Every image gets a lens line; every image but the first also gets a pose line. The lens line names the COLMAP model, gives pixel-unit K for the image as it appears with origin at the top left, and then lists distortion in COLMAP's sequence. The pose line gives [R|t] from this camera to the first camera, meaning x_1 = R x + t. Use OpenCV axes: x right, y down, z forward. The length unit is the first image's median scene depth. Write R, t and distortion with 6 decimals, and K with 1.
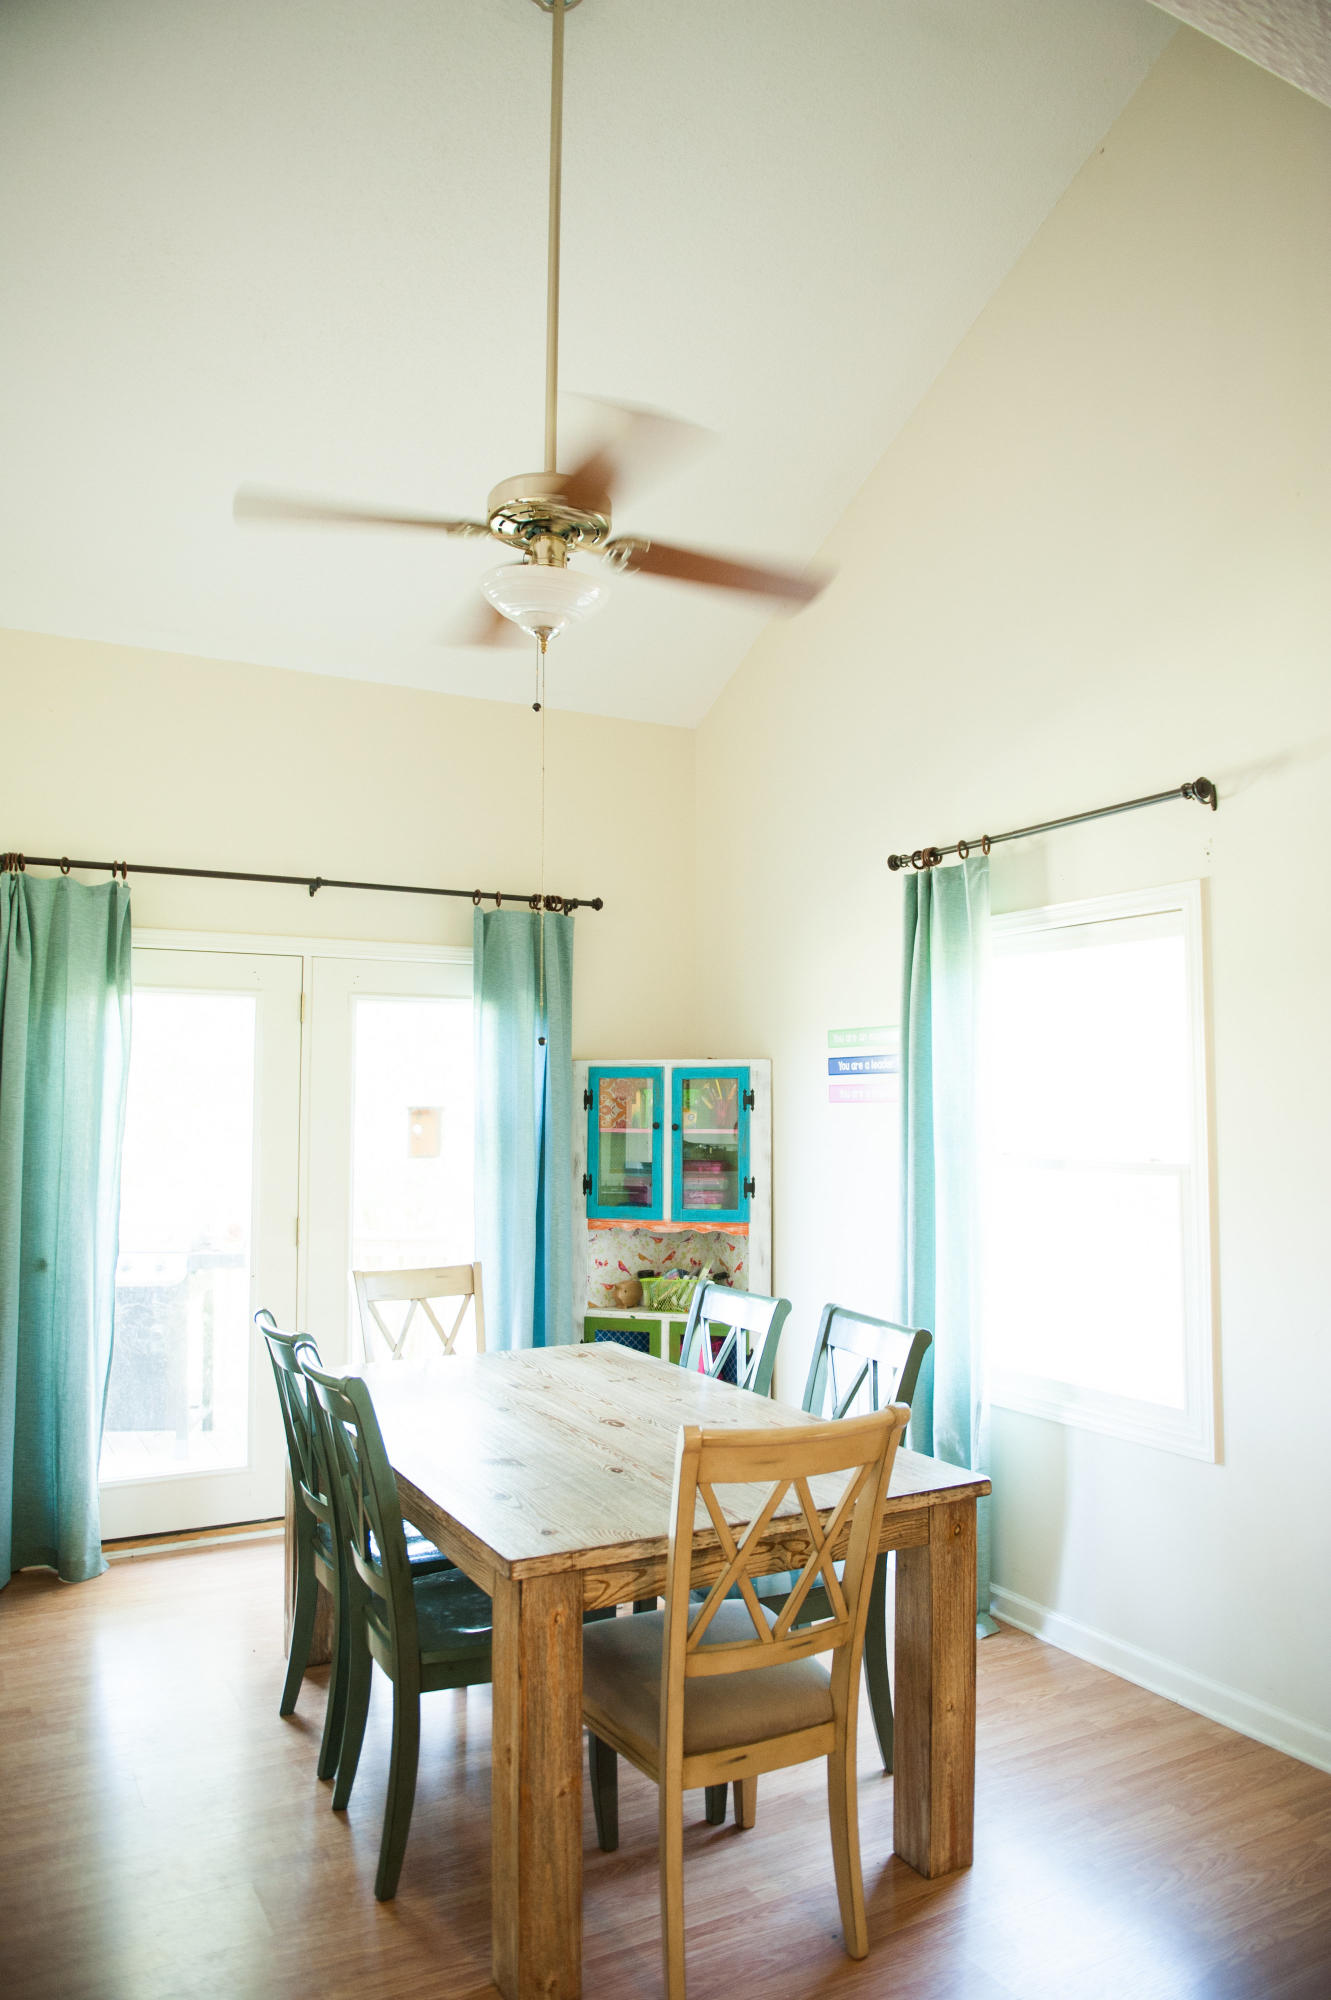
lens RADIAL K [[1328.9, 0, 665.5], [0, 1328.9, 1000.0], [0, 0, 1]] dist [-0.045690, -0.001871]
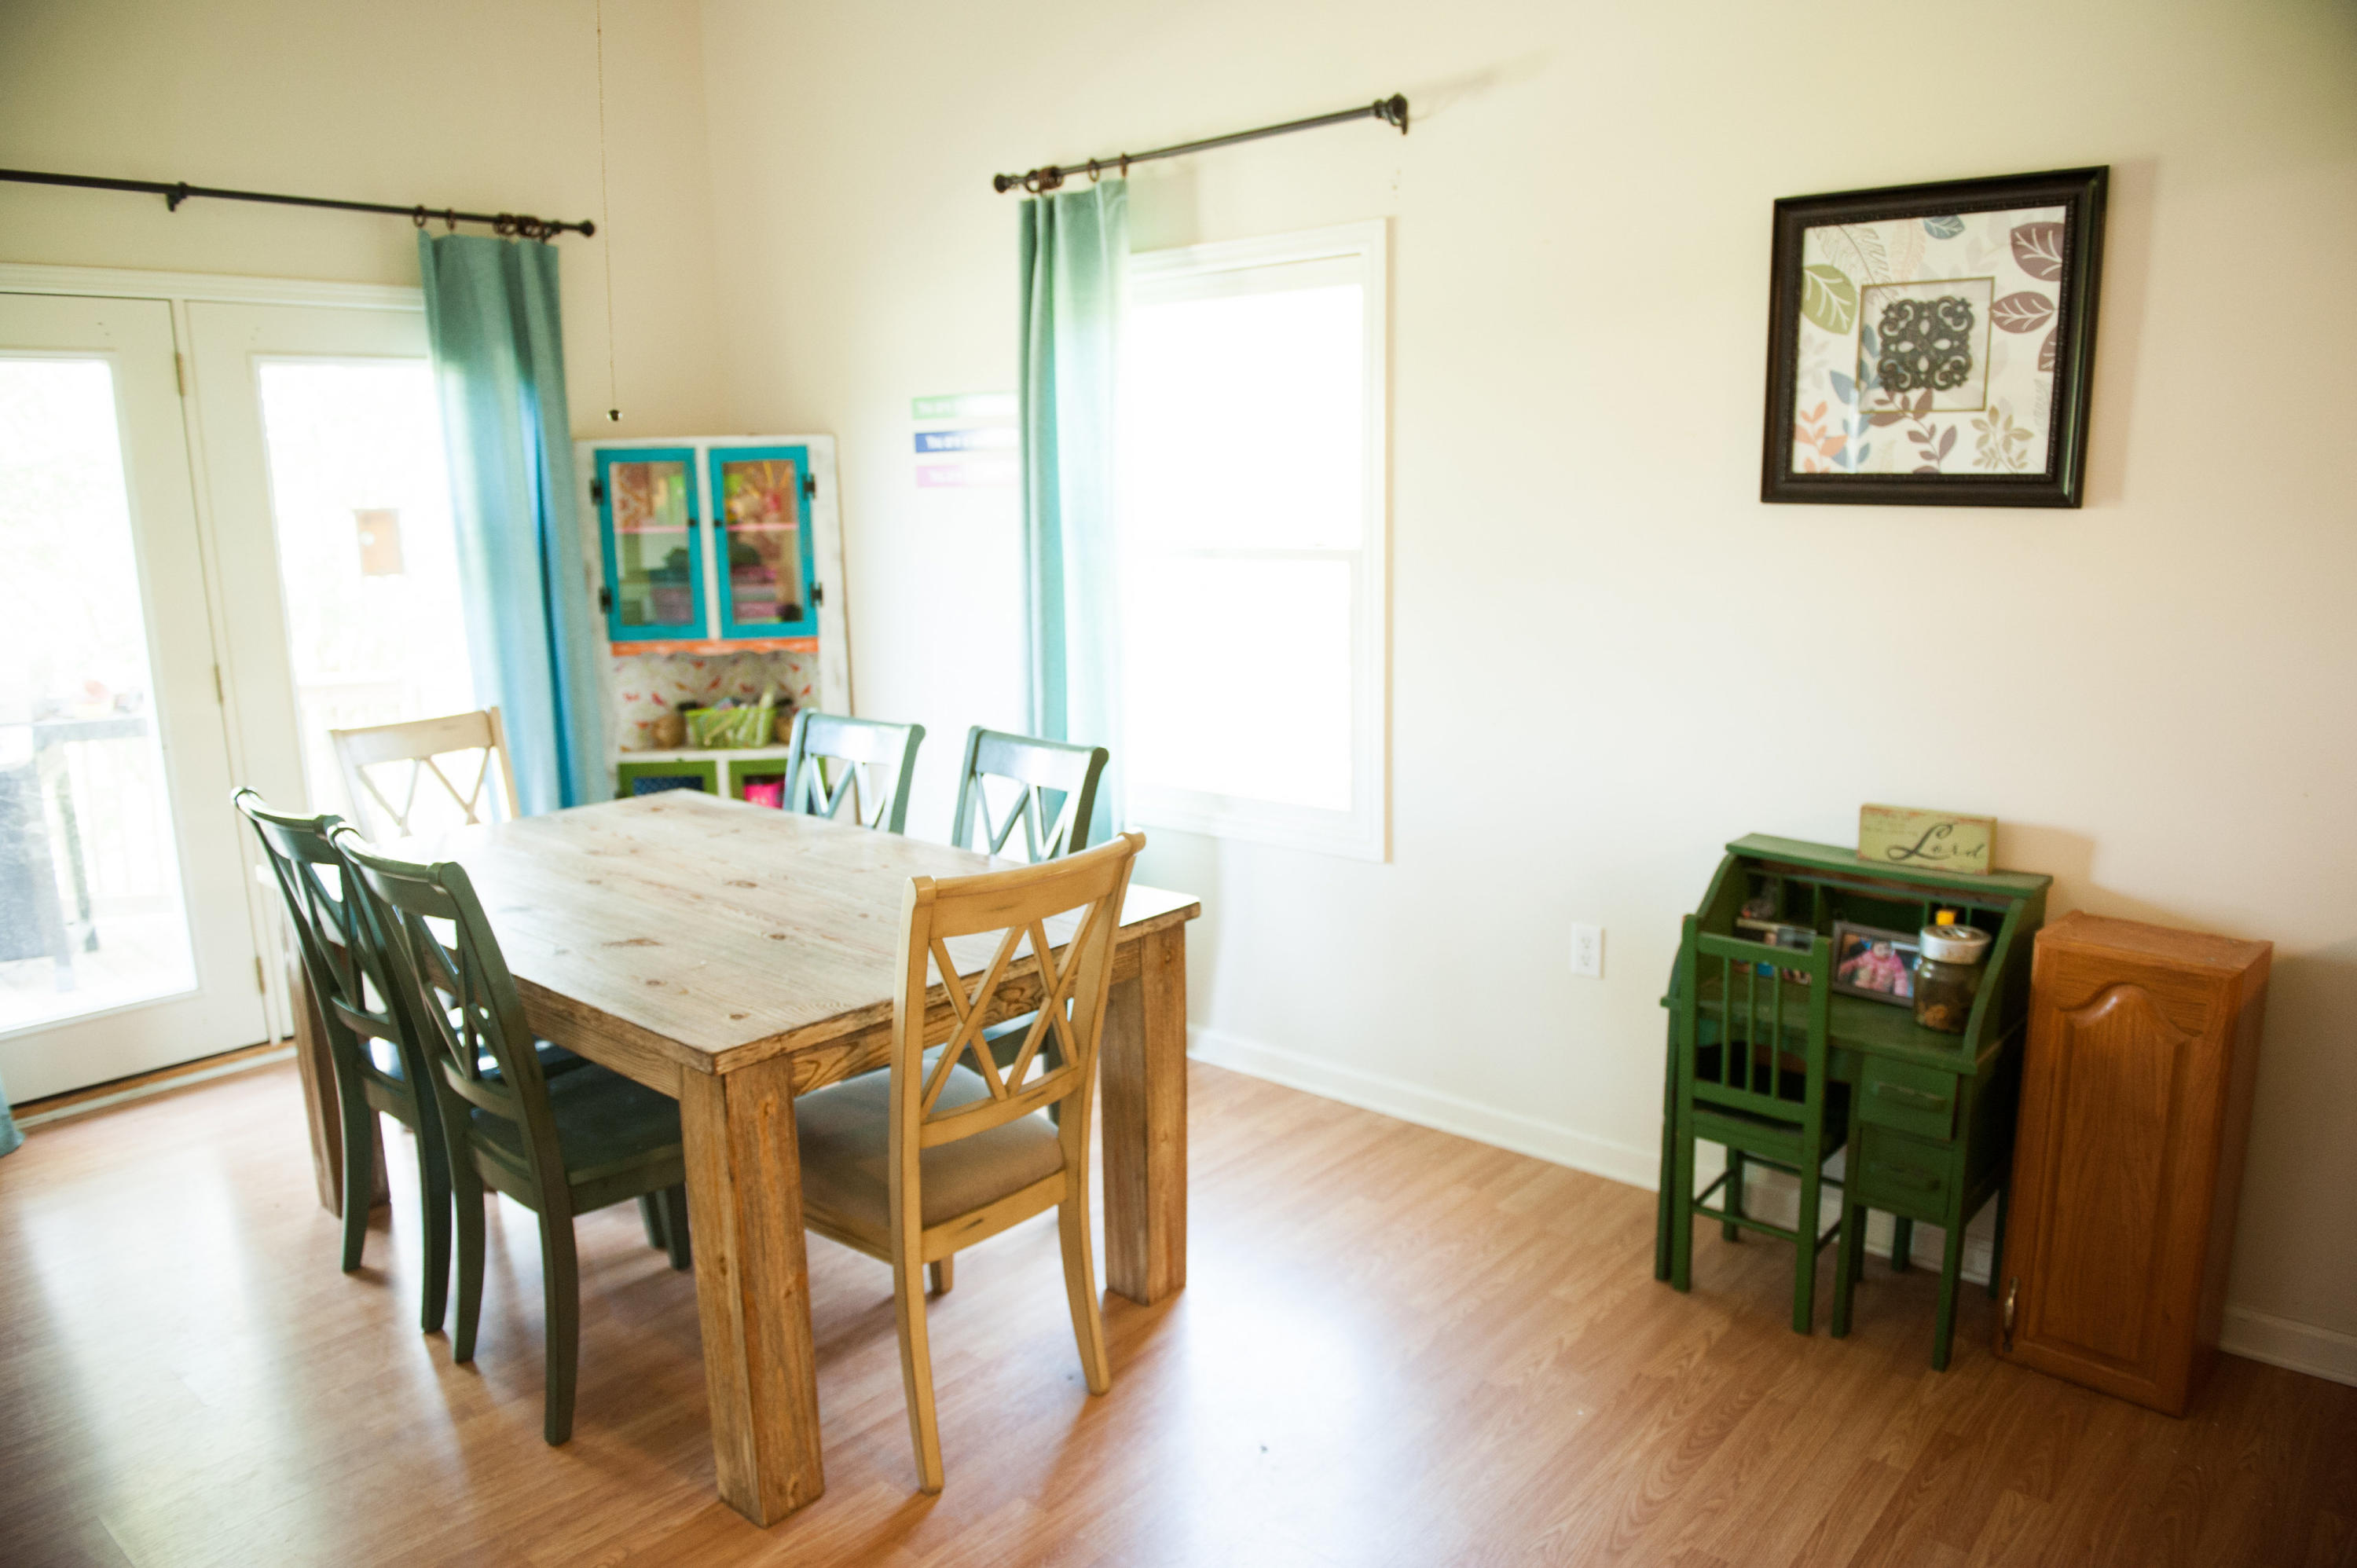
lens RADIAL K [[1566.0, 0, 1178.5], [0, 1566.0, 784.0], [0, 0, 1]] dist [-0.045690, -0.001871]
pose [[0.941565, -0.083332, 0.326360, -0.087853], [-0.005299, 0.965129, 0.261721, 0.000369], [-0.336789, -0.248157, 0.908290, 0.027244]]
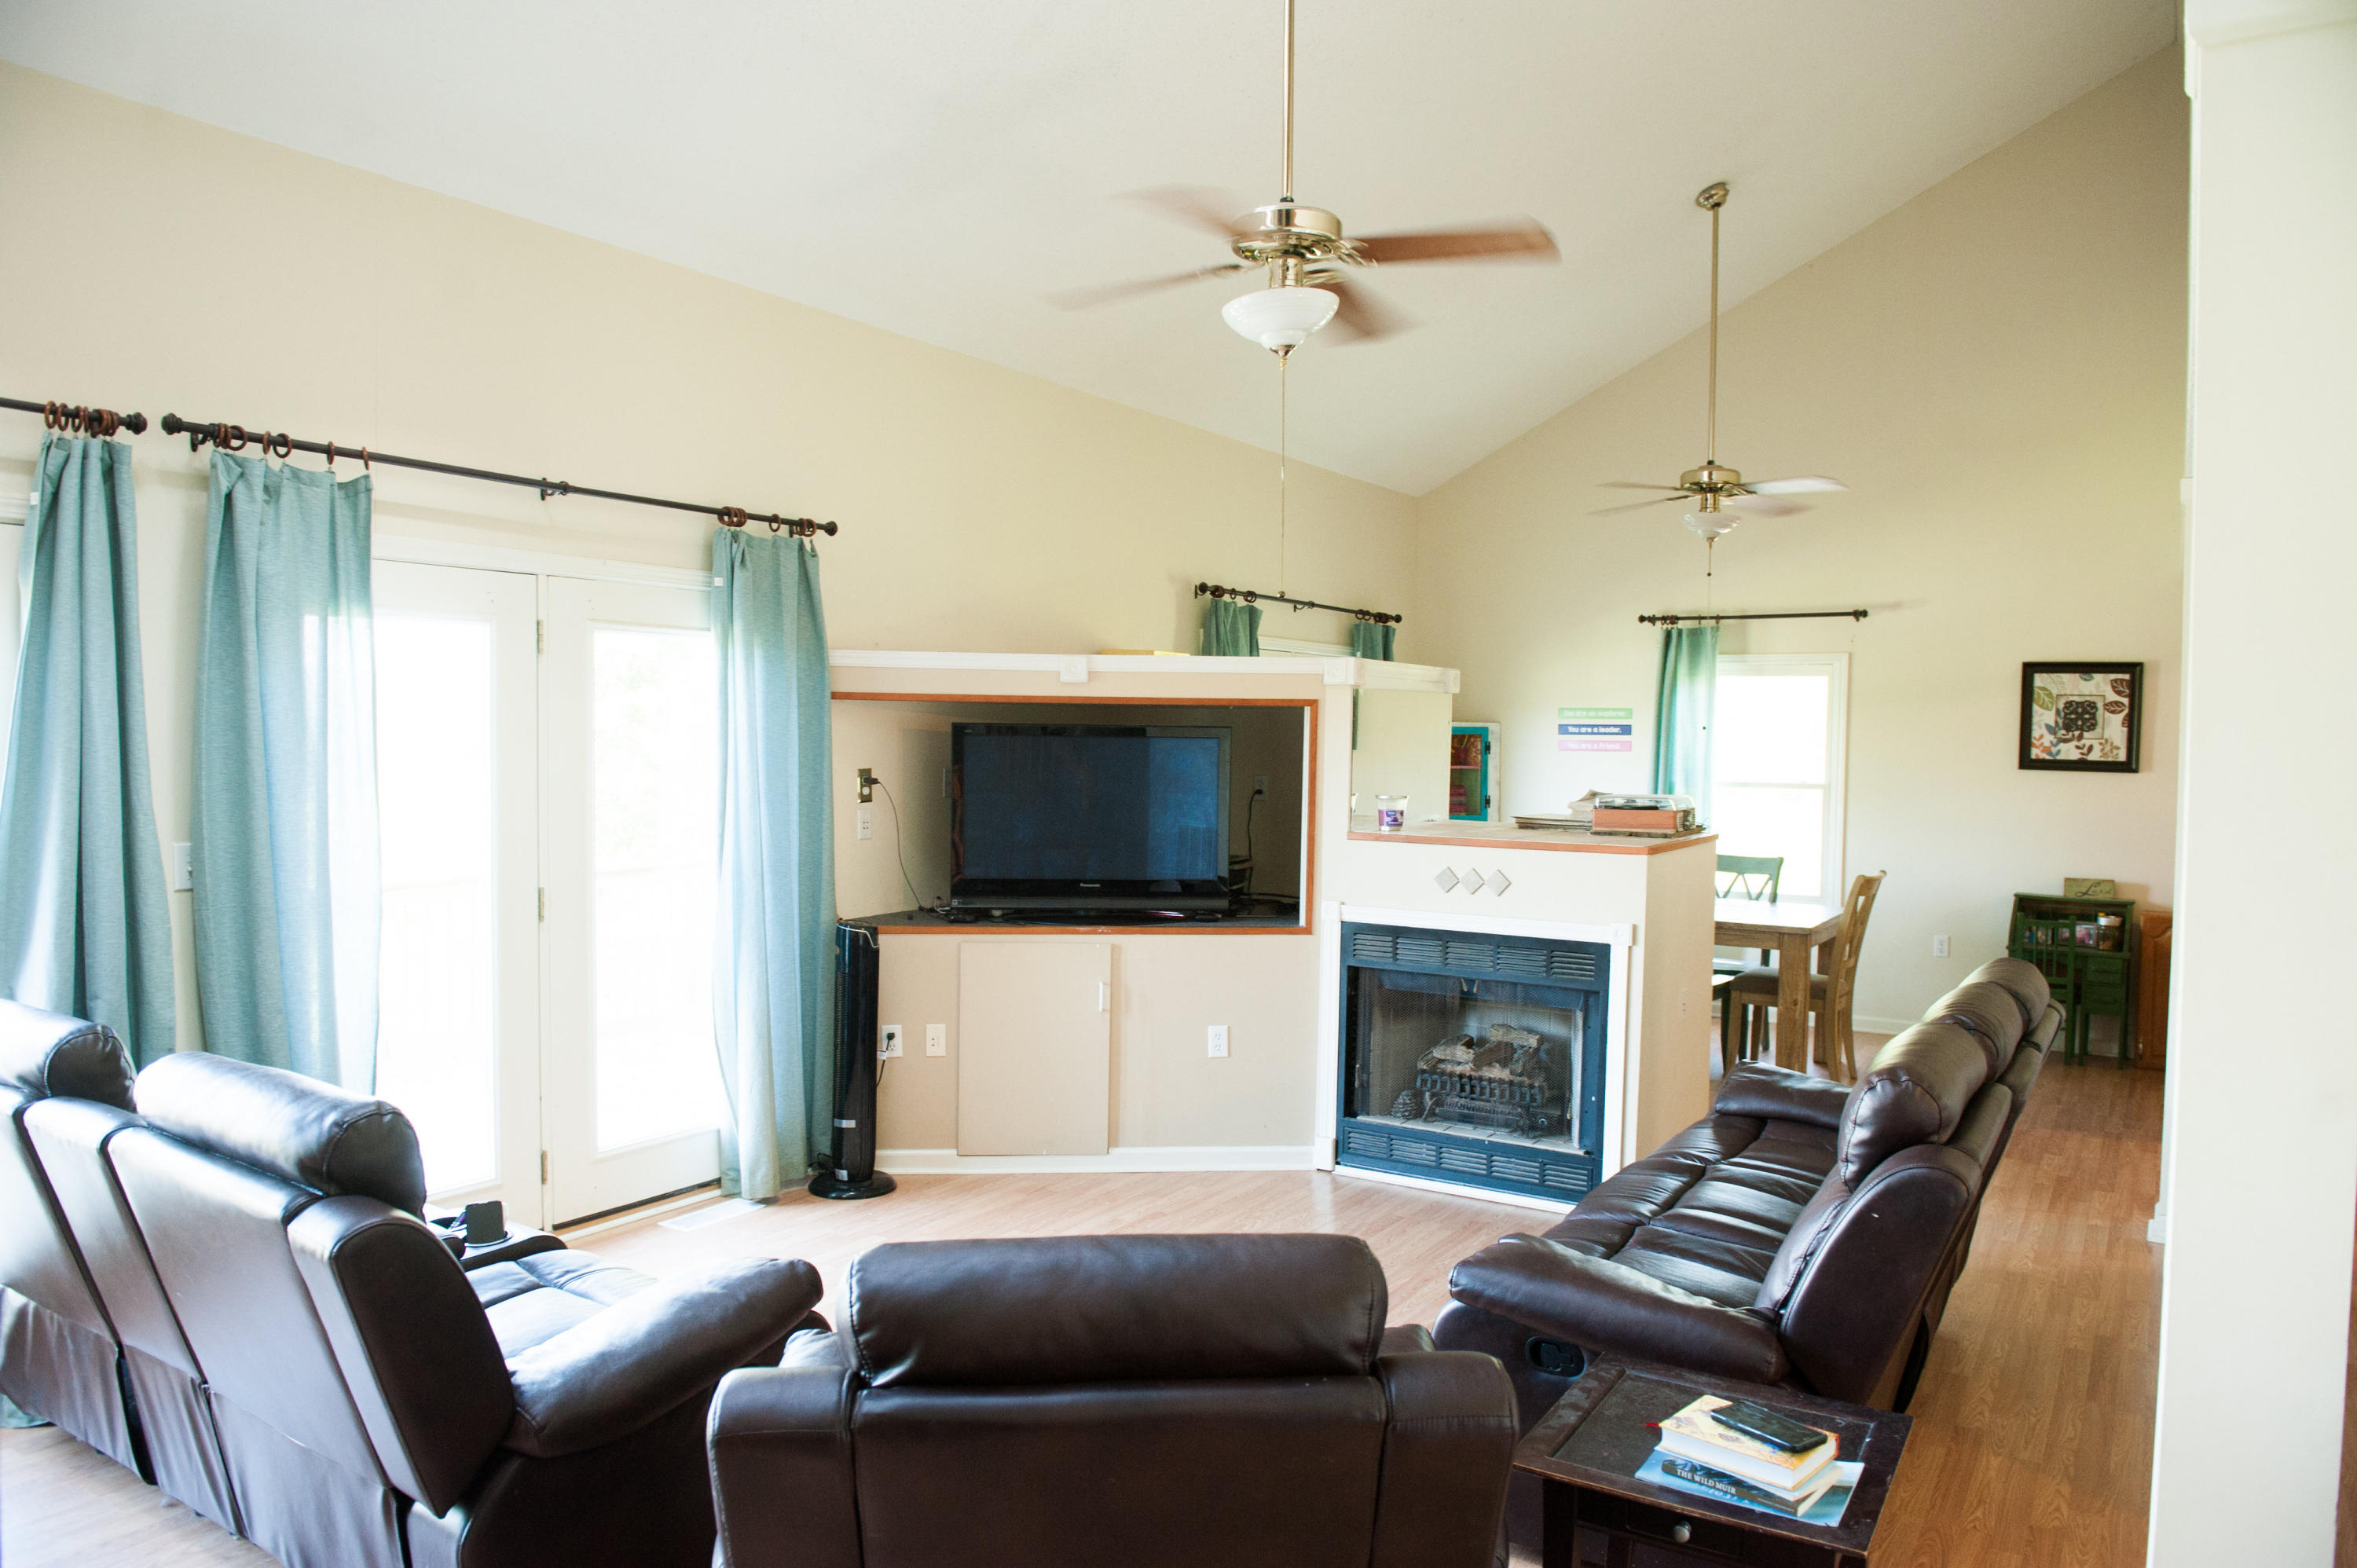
lens RADIAL K [[1555.2, 0, 1223.1], [0, 1555.2, 795.0], [0, 0, 1]] dist [-0.029542, -0.000352]
pose [[0.874788, -0.009785, 0.484408, -1.818888], [-0.047860, 0.993161, 0.106492, -0.085702], [-0.482137, -0.116342, 0.868337, -0.780885]]
